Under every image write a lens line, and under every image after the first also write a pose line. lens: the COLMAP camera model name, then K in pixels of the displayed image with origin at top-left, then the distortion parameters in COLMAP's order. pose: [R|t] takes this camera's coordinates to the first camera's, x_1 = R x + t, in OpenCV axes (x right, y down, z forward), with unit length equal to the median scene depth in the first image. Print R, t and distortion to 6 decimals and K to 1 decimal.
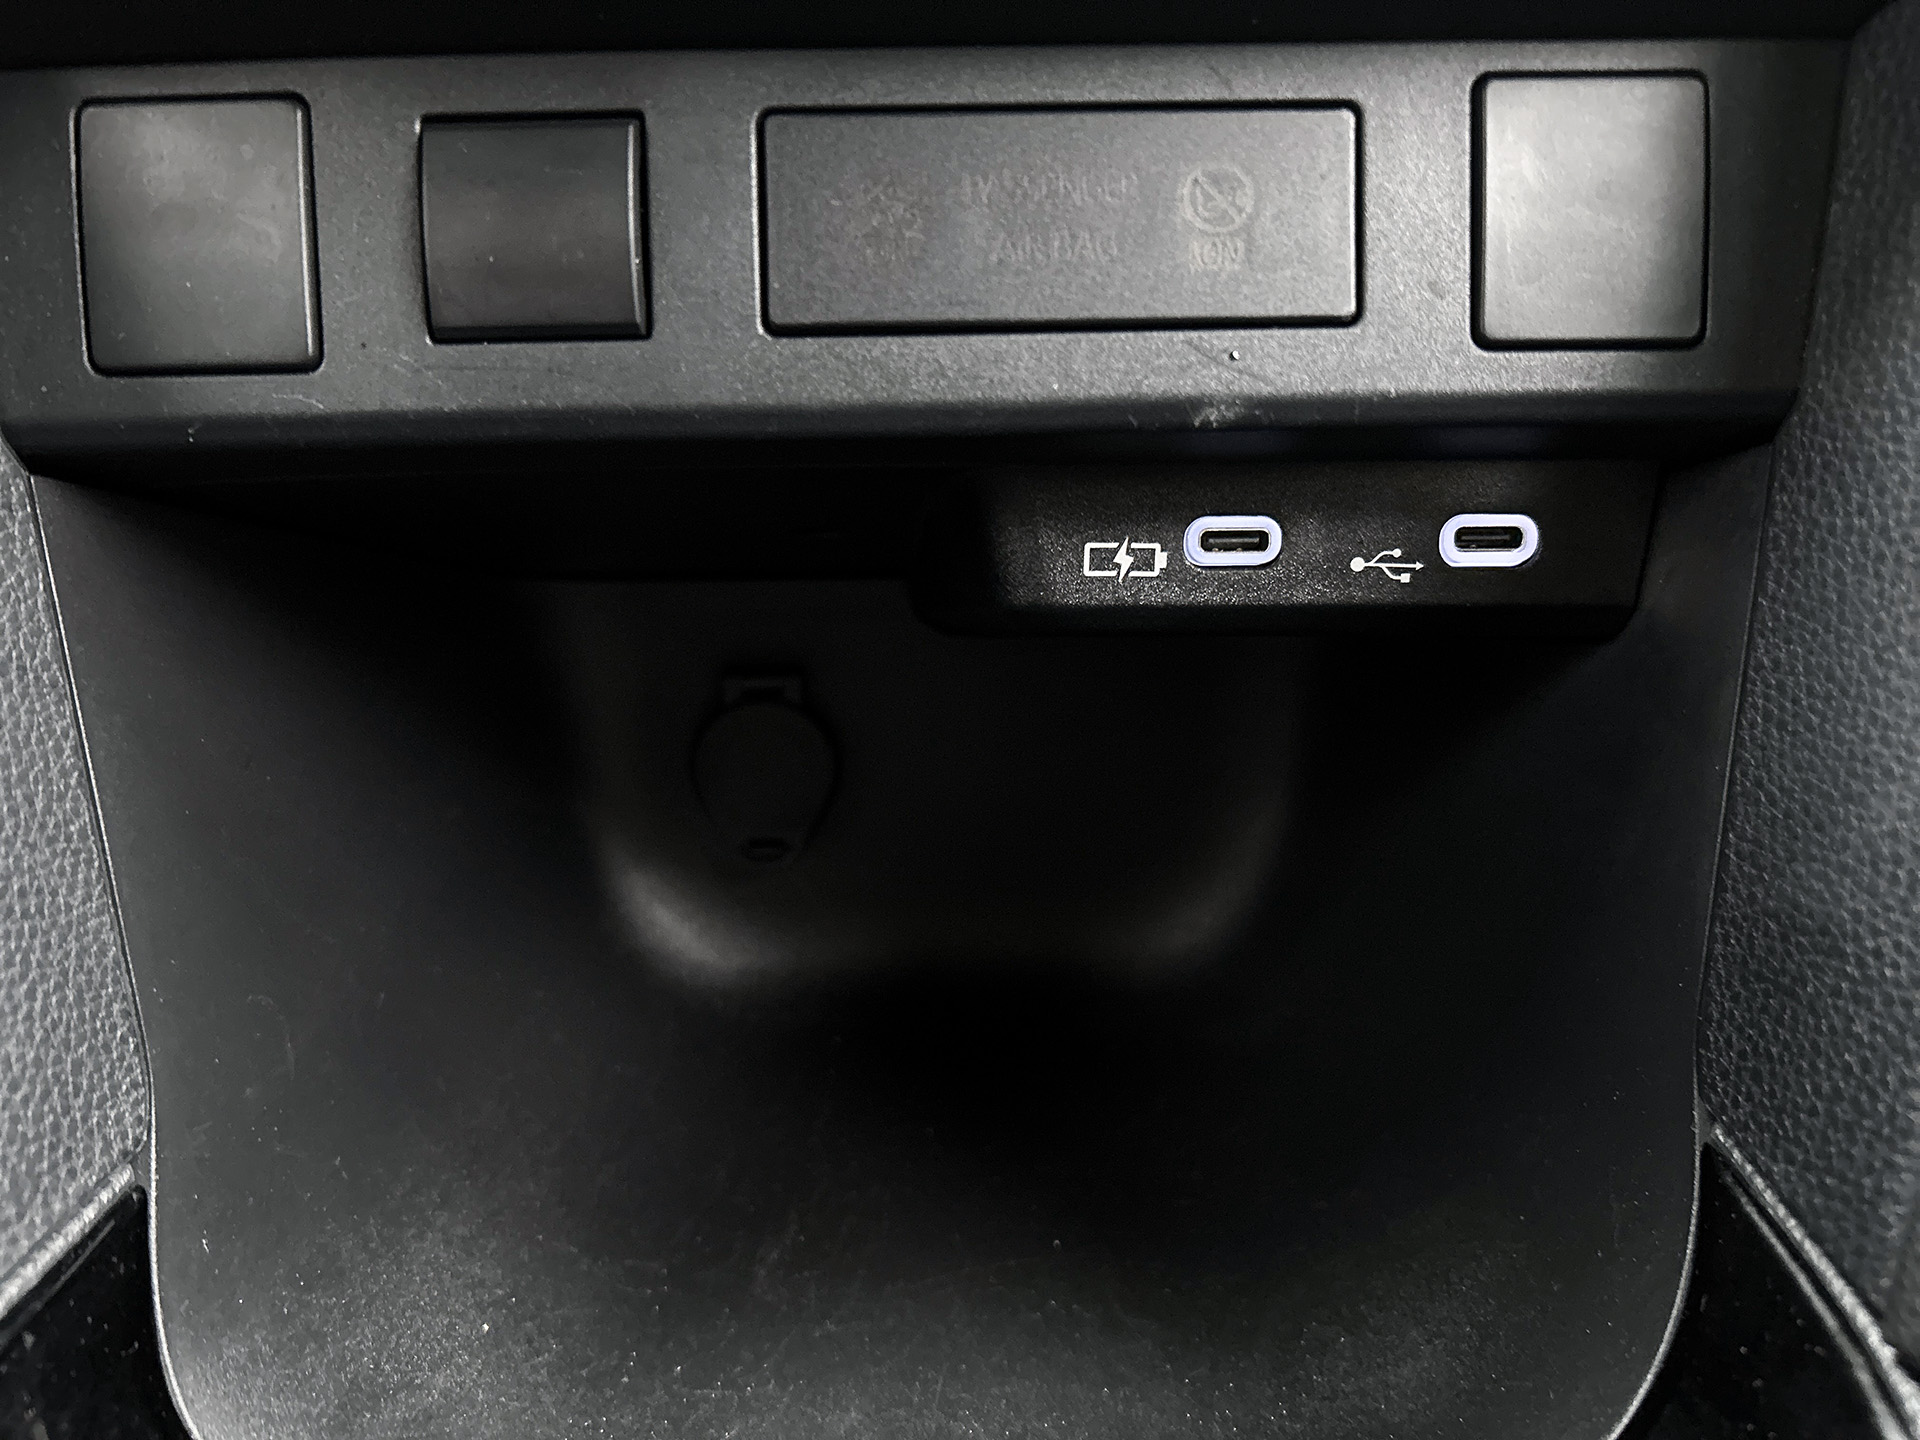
lens RADIAL K [[1471.5, 0, 960.0], [0, 1471.5, 720.0], [0, 0, 1]] dist [0.069579, -0.146098]
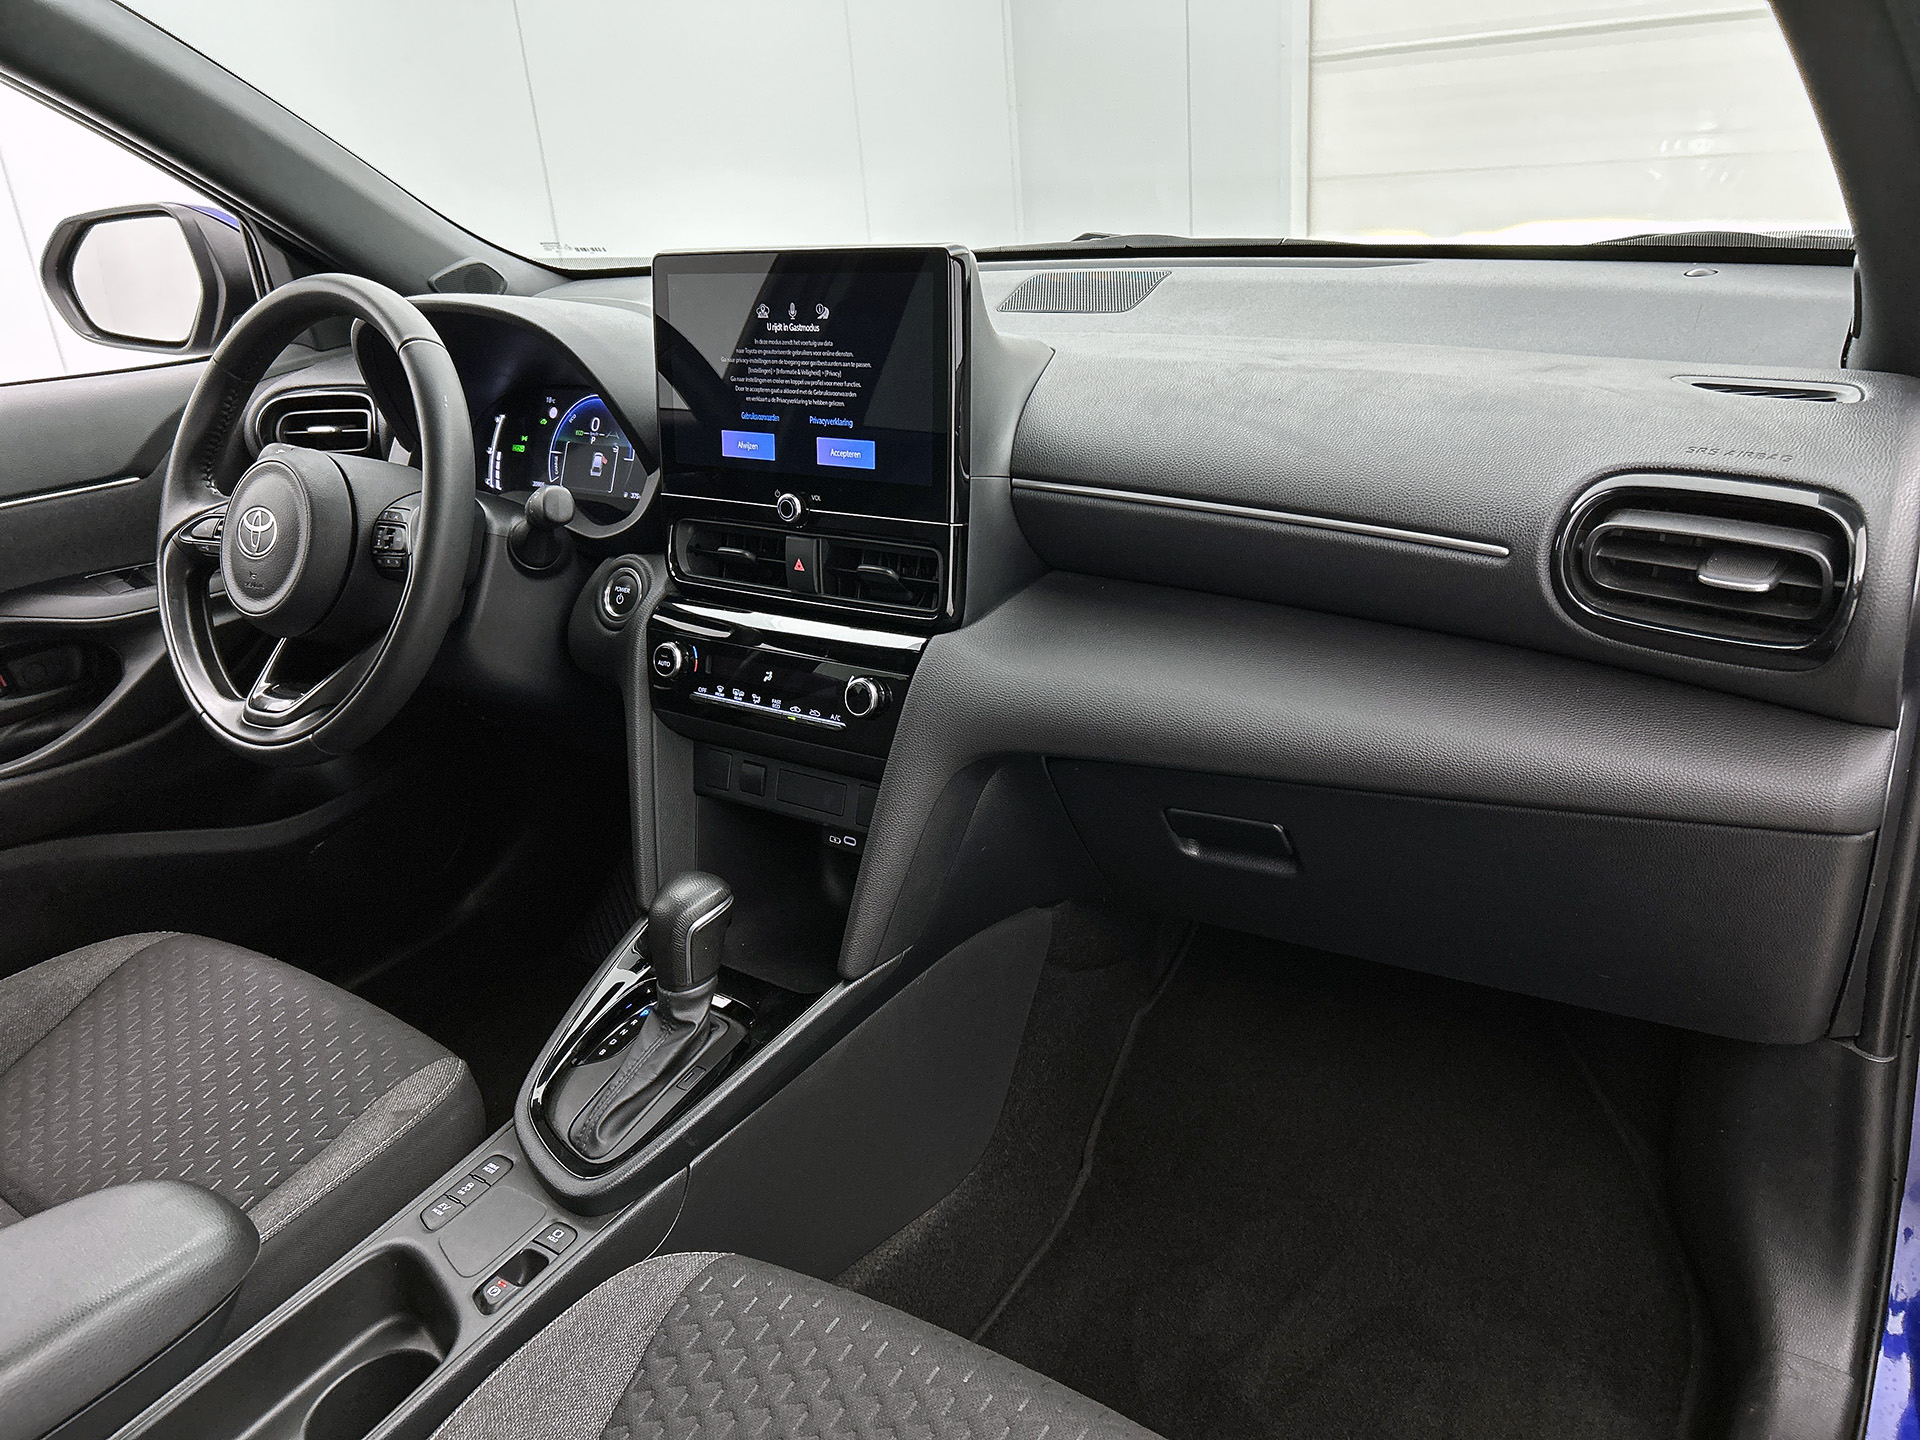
lens RADIAL K [[1440.3, 0, 965.0], [0, 1440.3, 702.3], [0, 0, 1]] dist [0.092360, -0.183025]
pose [[0.809864, 0.171998, -0.560835, 3.714329], [-0.185802, 0.982037, 0.032869, -0.943478], [0.556415, 0.077585, 0.827275, -3.581447]]
